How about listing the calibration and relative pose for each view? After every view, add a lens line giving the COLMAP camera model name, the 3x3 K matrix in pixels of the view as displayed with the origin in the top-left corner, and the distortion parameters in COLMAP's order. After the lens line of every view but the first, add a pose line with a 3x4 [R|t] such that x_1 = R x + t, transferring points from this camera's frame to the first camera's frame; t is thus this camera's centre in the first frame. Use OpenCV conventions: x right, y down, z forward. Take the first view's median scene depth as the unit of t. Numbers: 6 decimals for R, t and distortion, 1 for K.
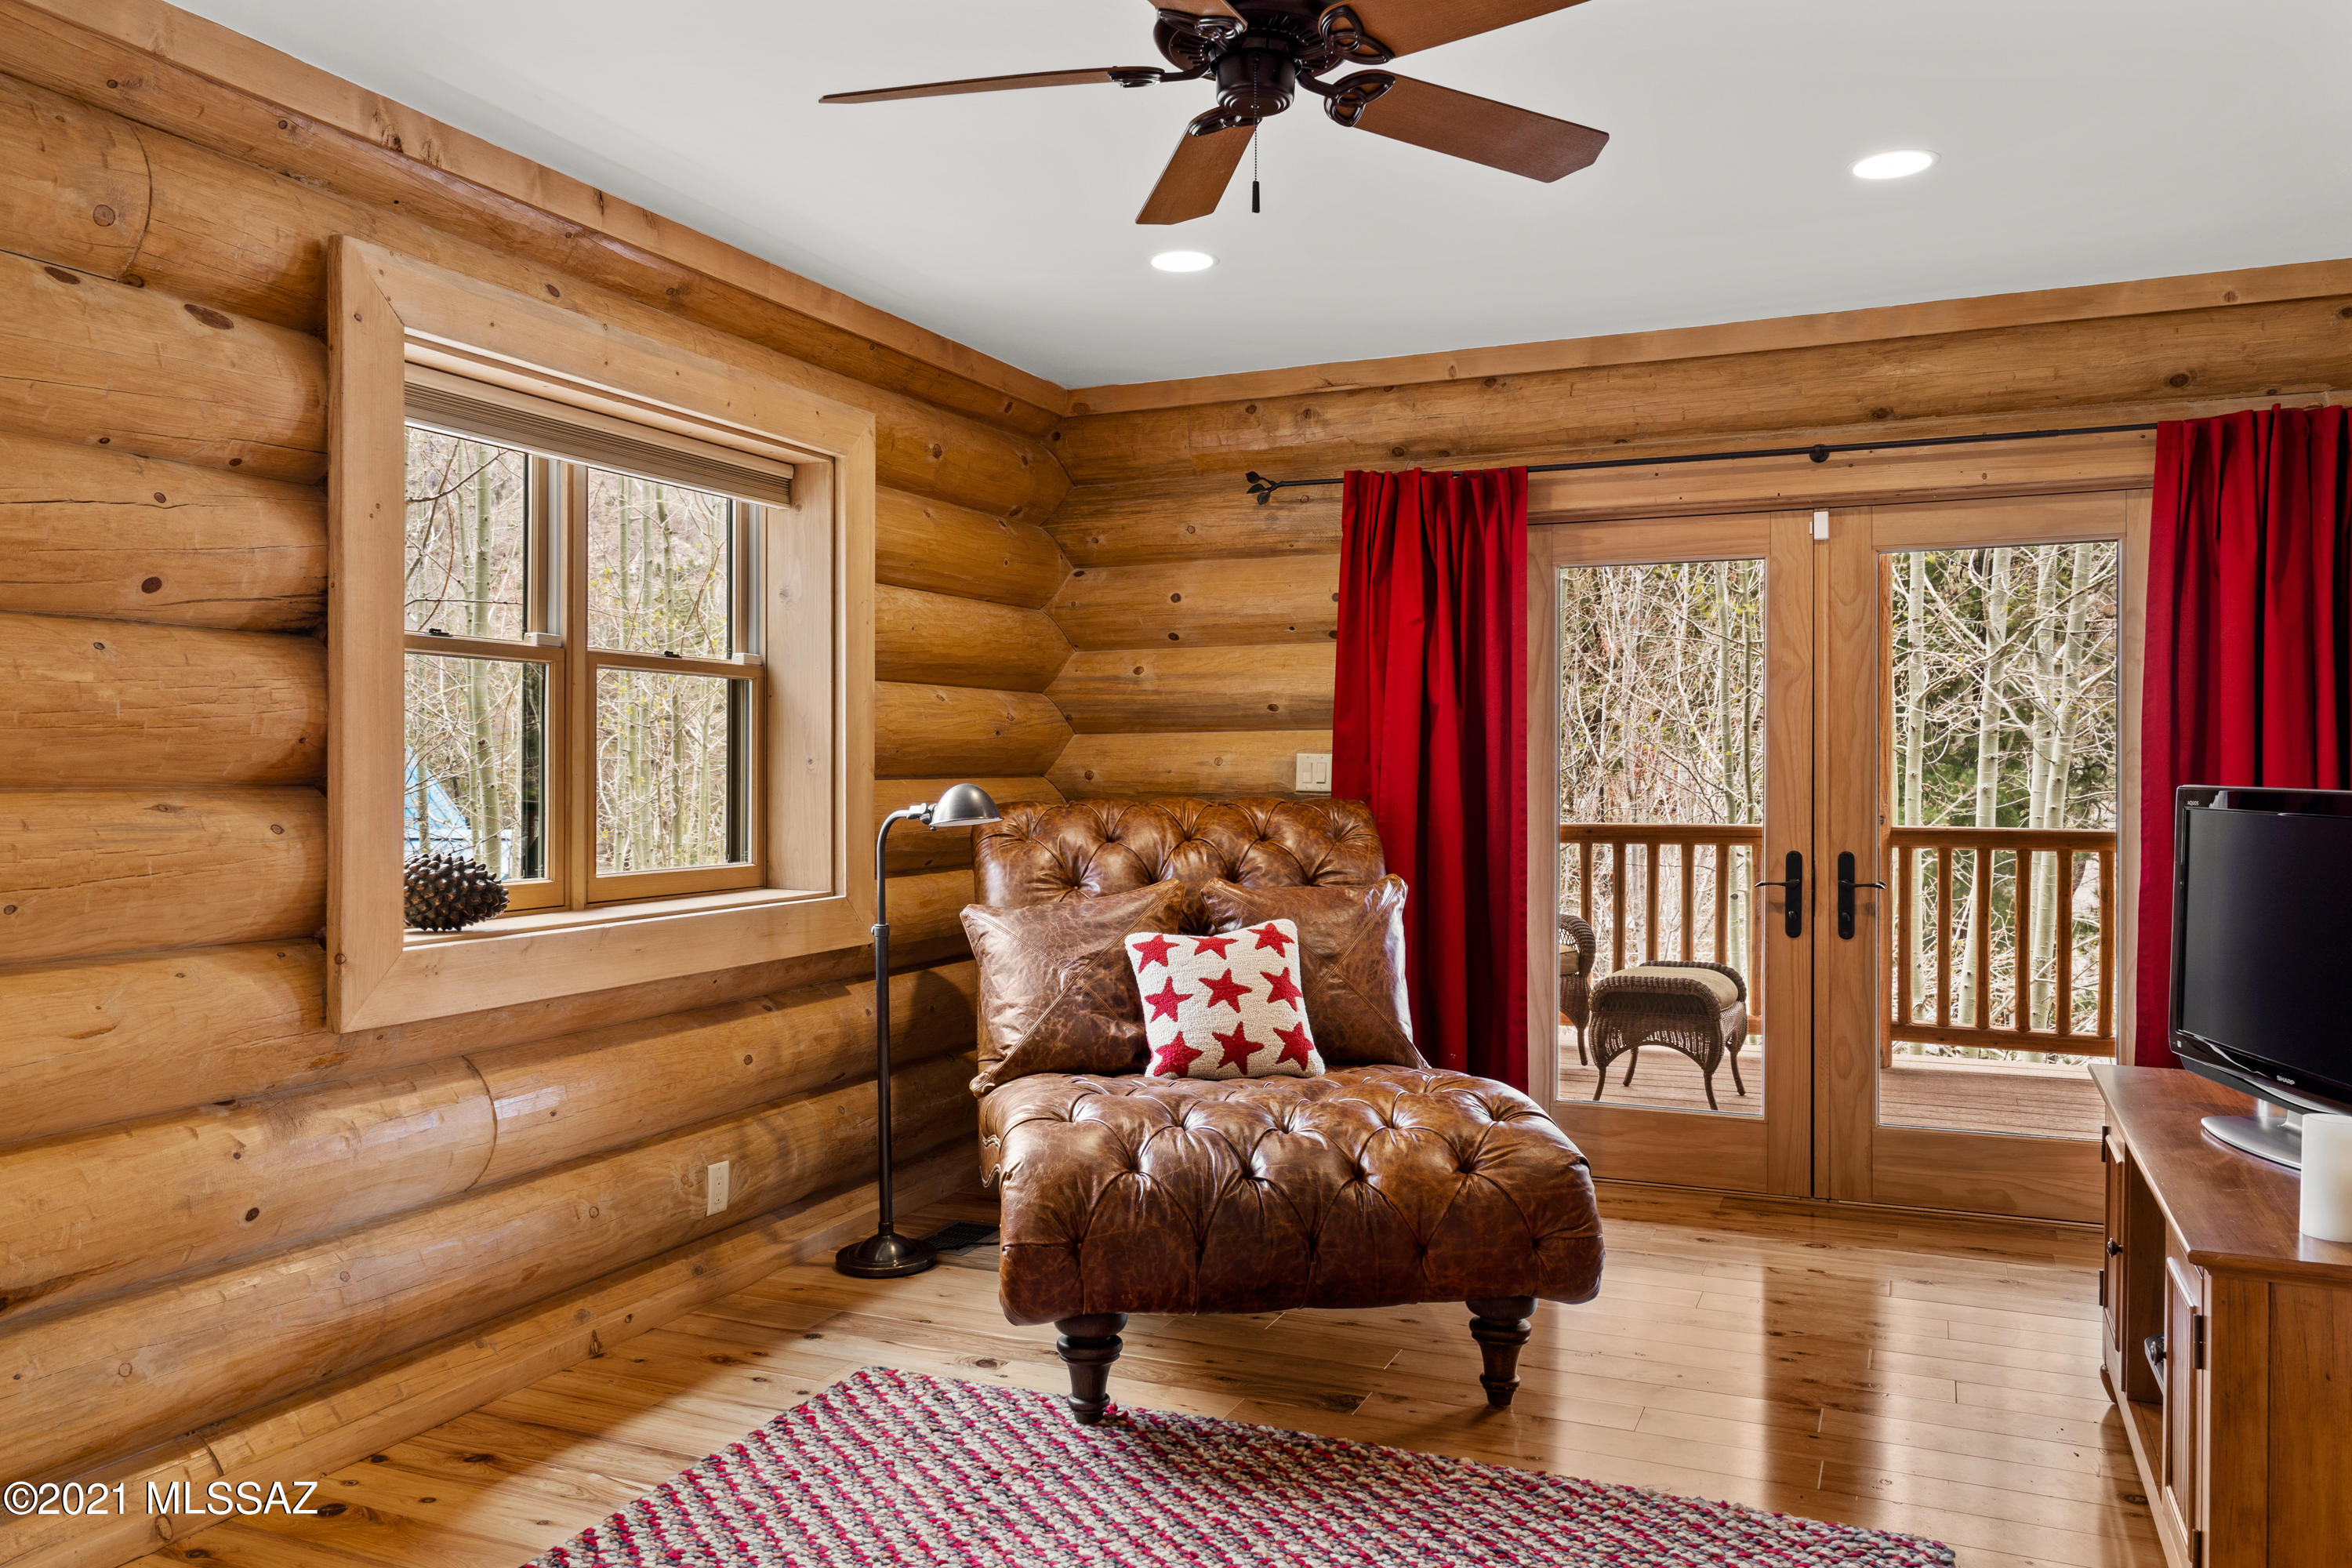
lens RADIAL K [[1682.0, 0, 1173.2], [0, 1682.0, 773.4], [0, 0, 1]] dist [-0.006600, 0.002716]
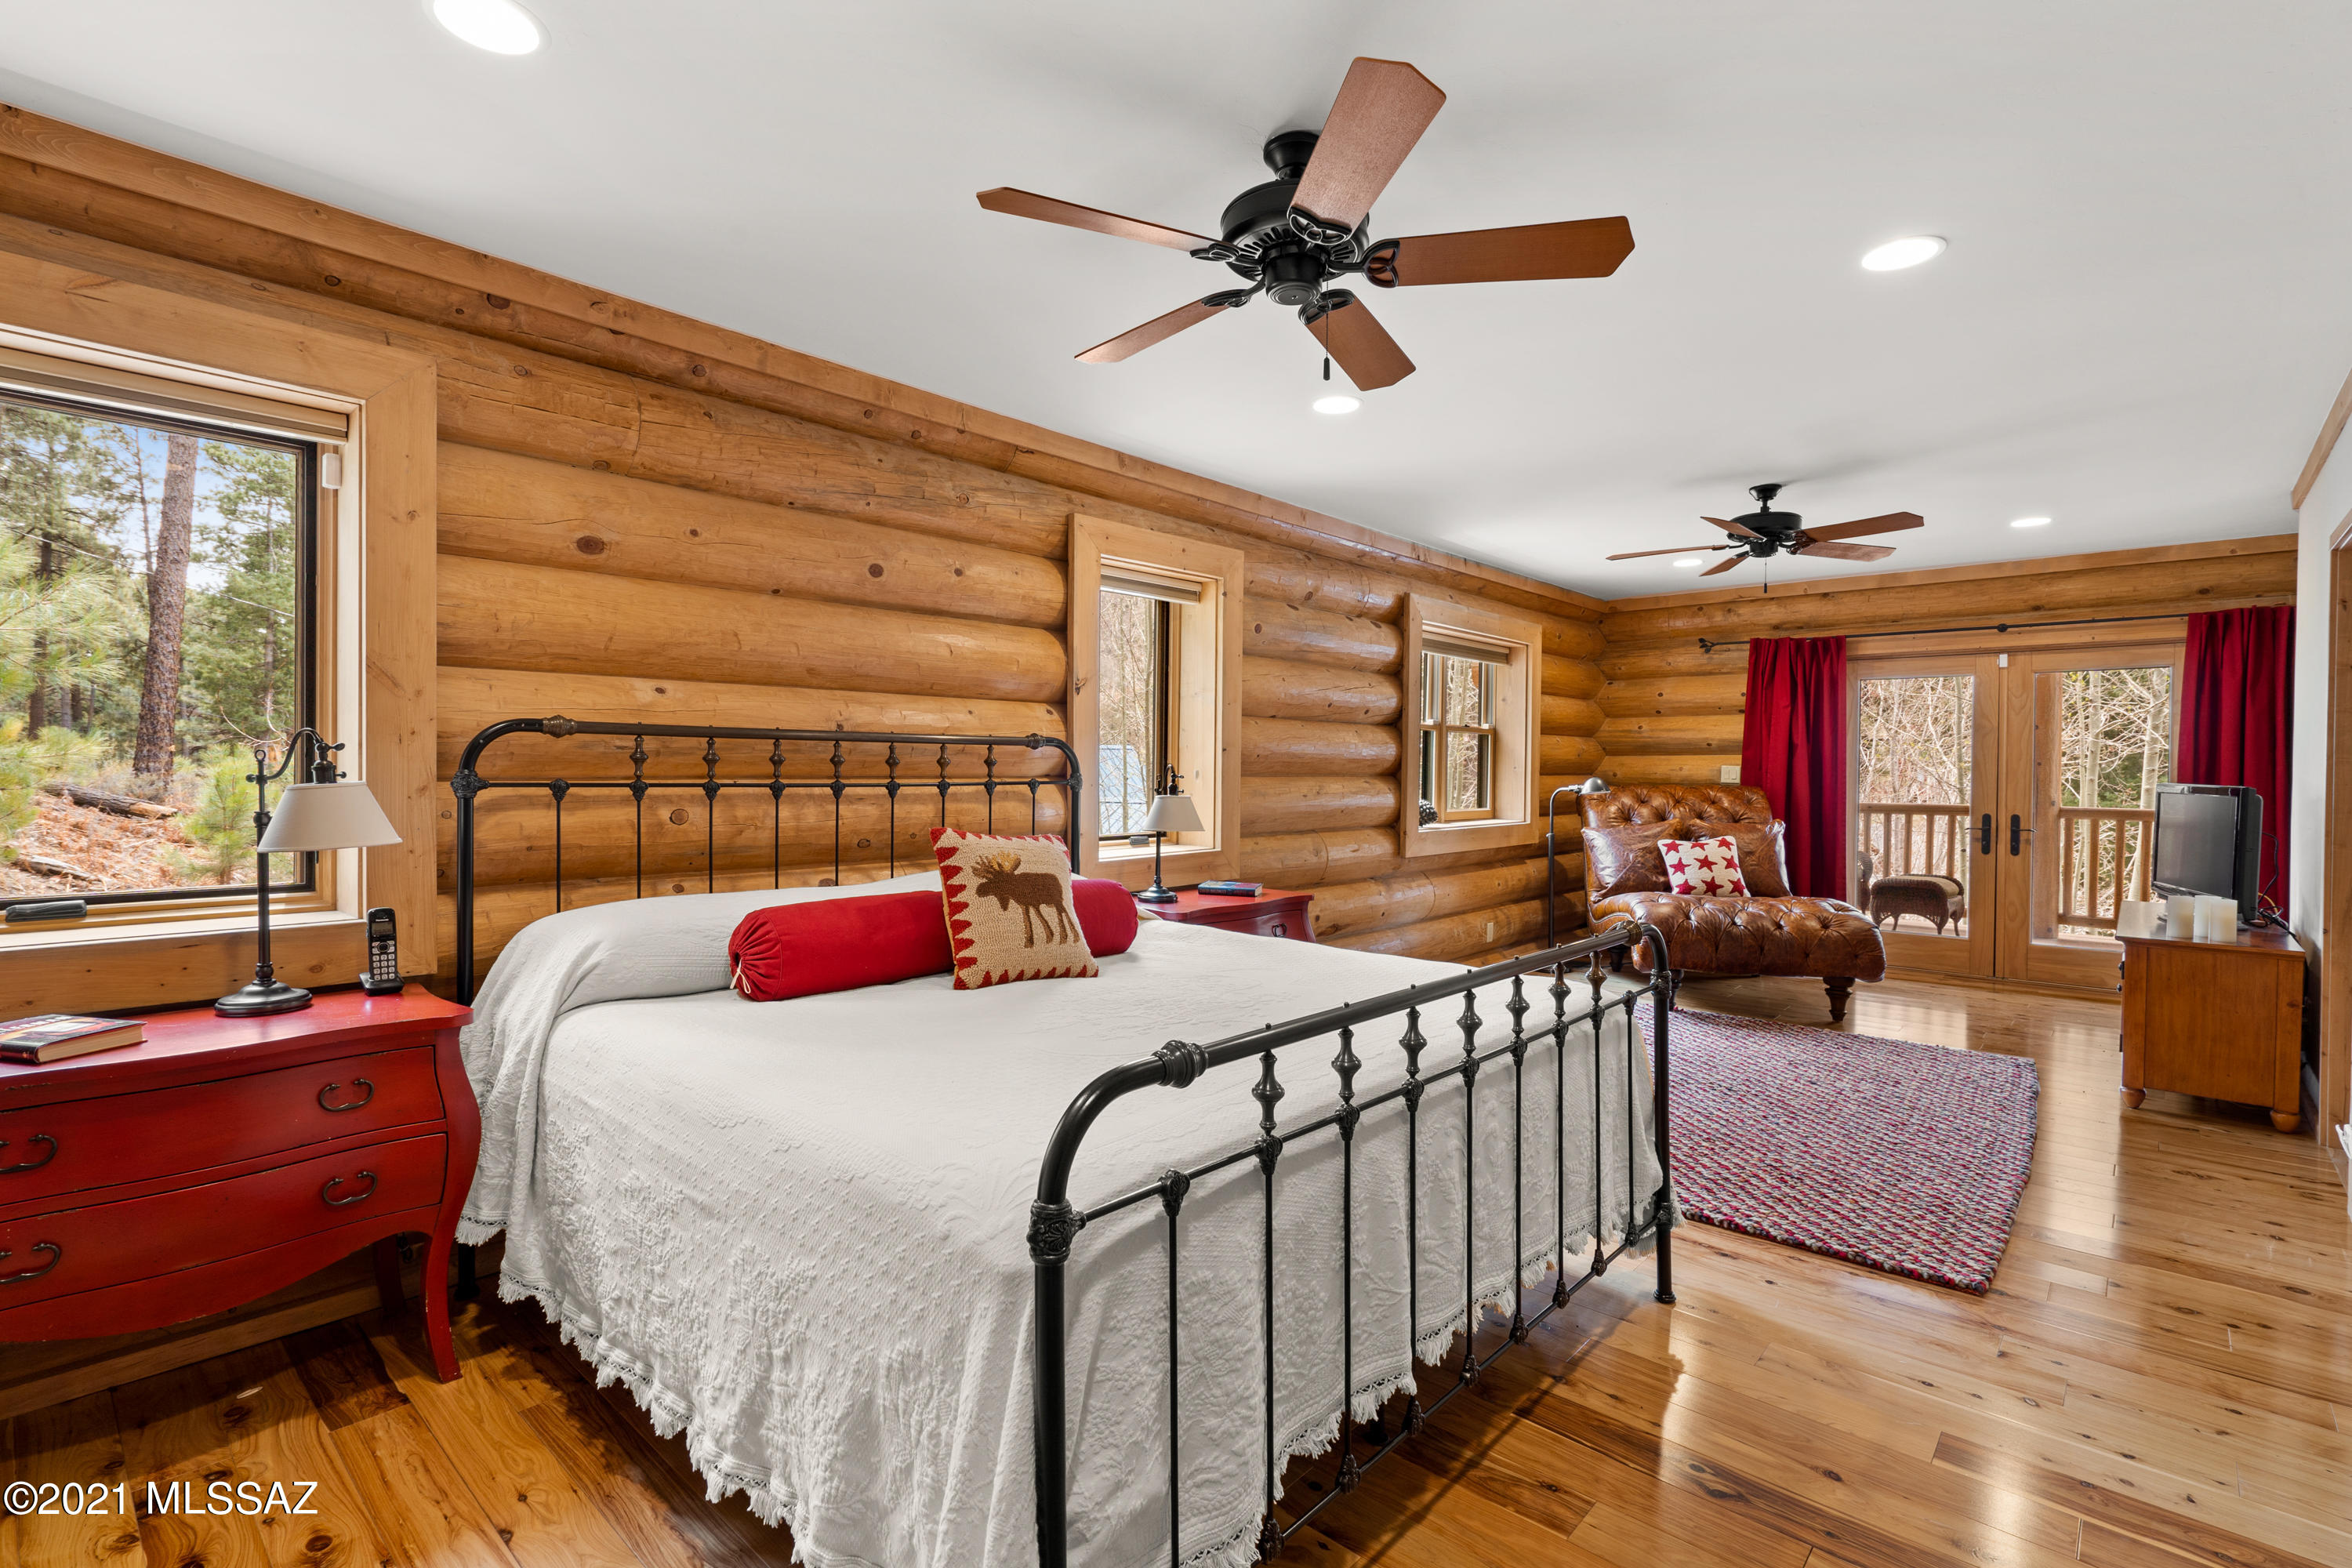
lens RADIAL K [[1094.7, 0, 1174.8], [0, 1094.7, 778.9], [0, 0, 1]] dist [0.001606, 0.000372]
pose [[0.951920, 0.011094, -0.306144, -0.195822], [-0.009089, 0.999927, 0.007973, 0.000736], [0.306210, -0.004807, 0.951952, -0.673663]]
